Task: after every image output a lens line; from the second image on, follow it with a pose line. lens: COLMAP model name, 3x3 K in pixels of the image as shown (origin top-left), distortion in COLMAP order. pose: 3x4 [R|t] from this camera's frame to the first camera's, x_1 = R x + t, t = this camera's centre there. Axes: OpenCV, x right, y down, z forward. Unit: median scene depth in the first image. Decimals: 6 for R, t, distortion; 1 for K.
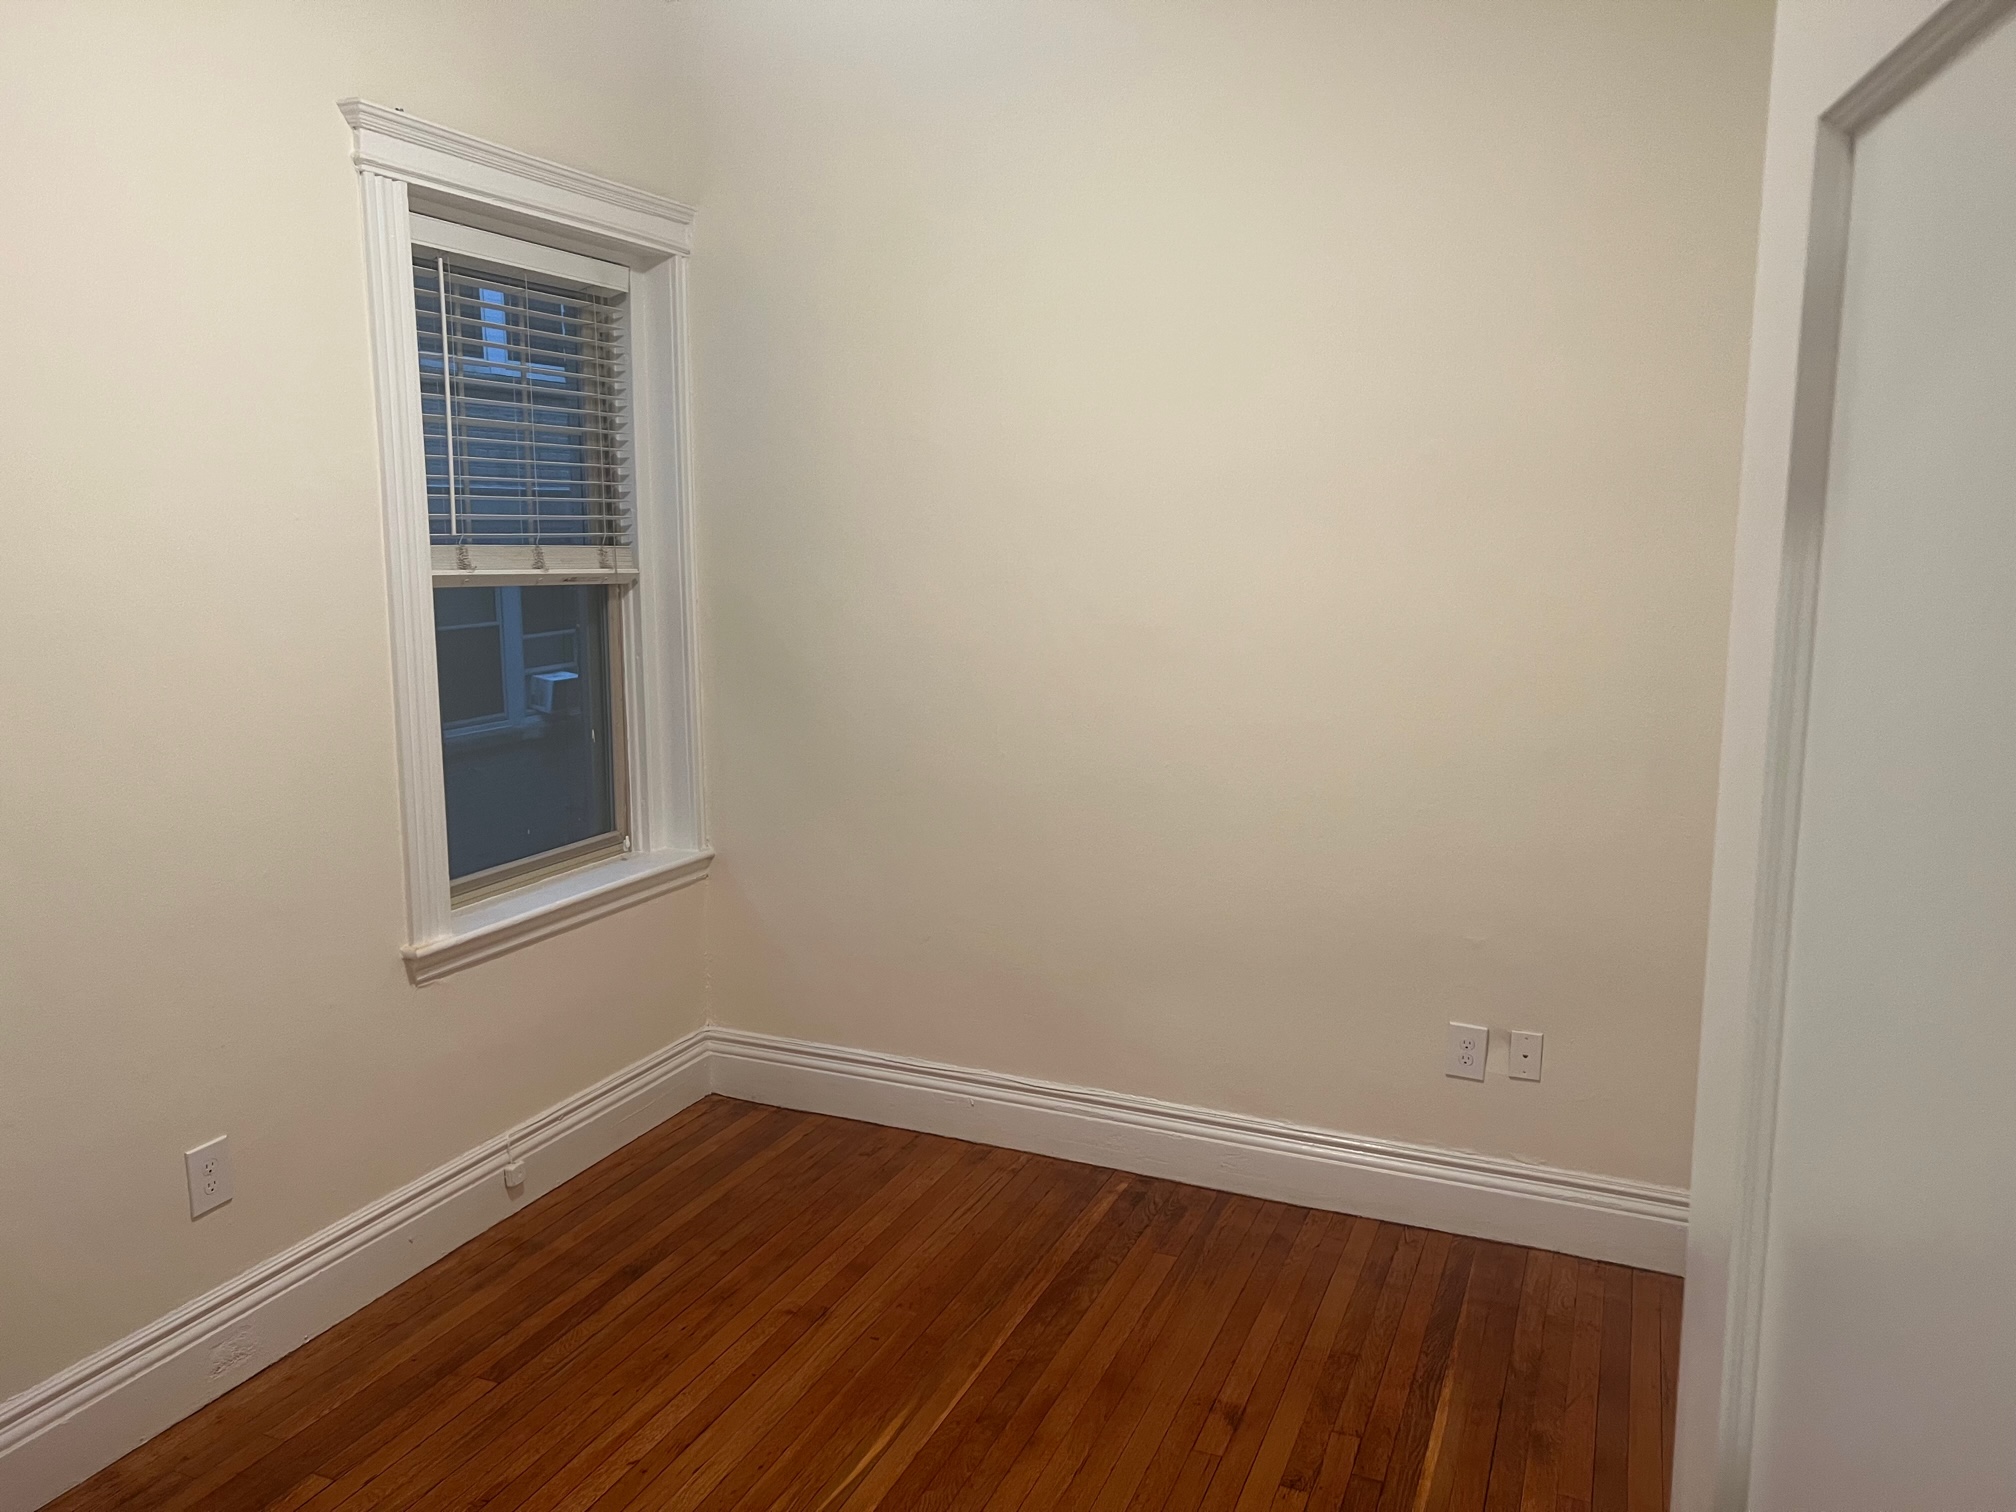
lens RADIAL K [[1535.3, 0, 1015.7], [0, 1535.3, 751.4], [0, 0, 1]] dist [0.071176, -0.049277]
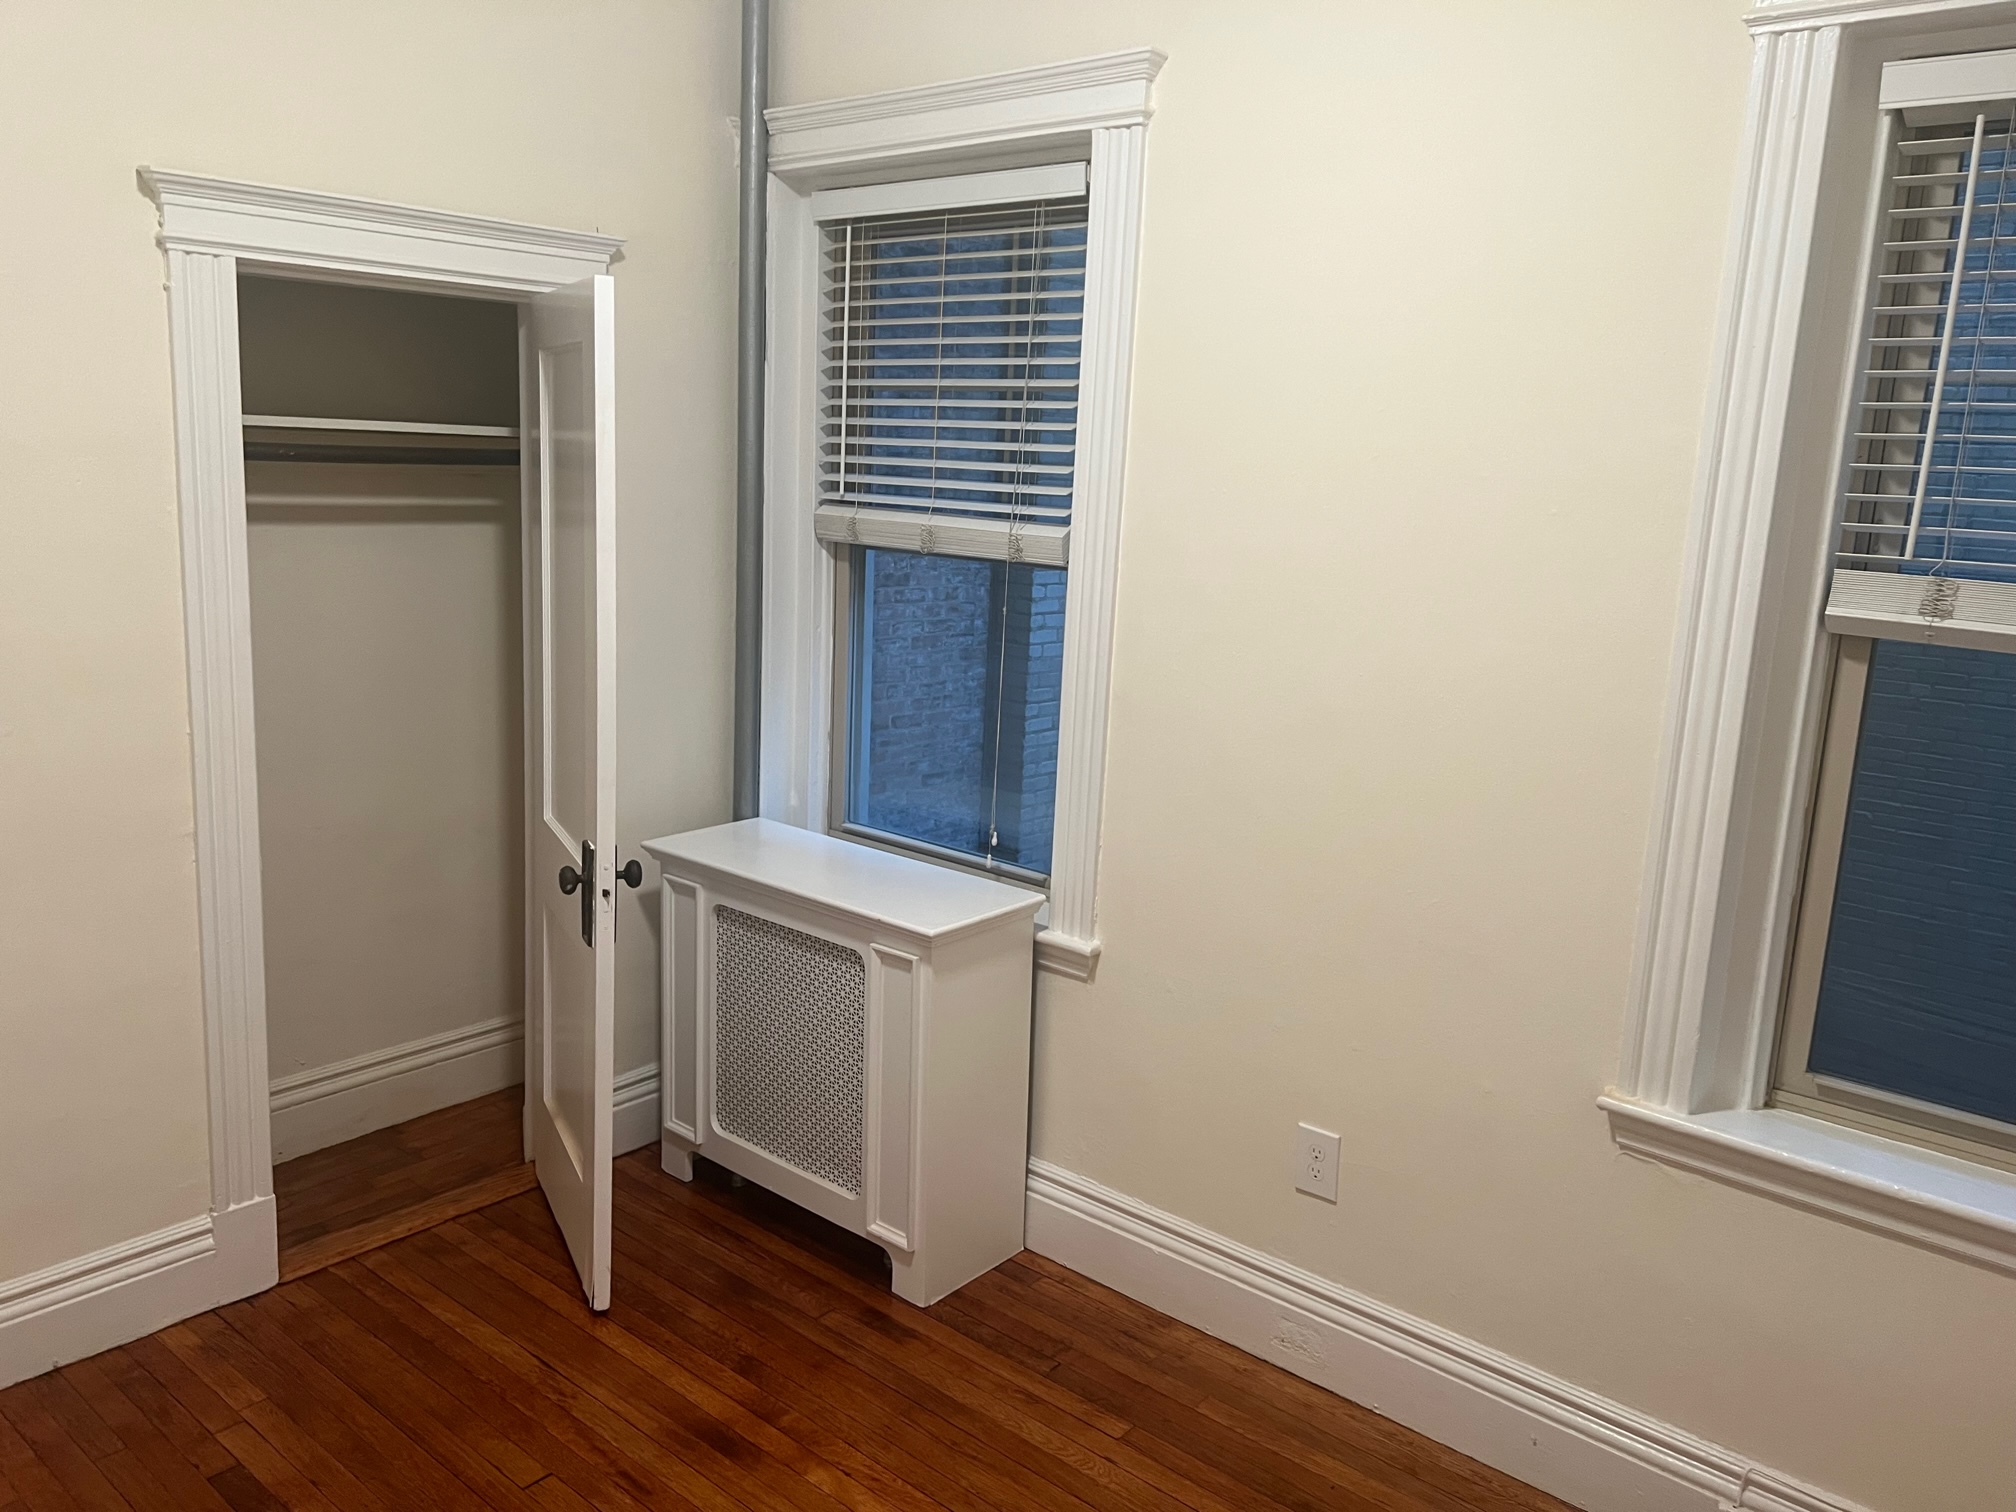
lens RADIAL K [[1535.3, 0, 1017.1], [0, 1535.3, 765.6], [0, 0, 1]] dist [0.071176, -0.049277]
pose [[-0.314745, 0.156580, -0.936172, 0.422037], [-0.196100, 0.954293, 0.225541, -0.153185], [0.928698, 0.254571, -0.269654, 0.998344]]
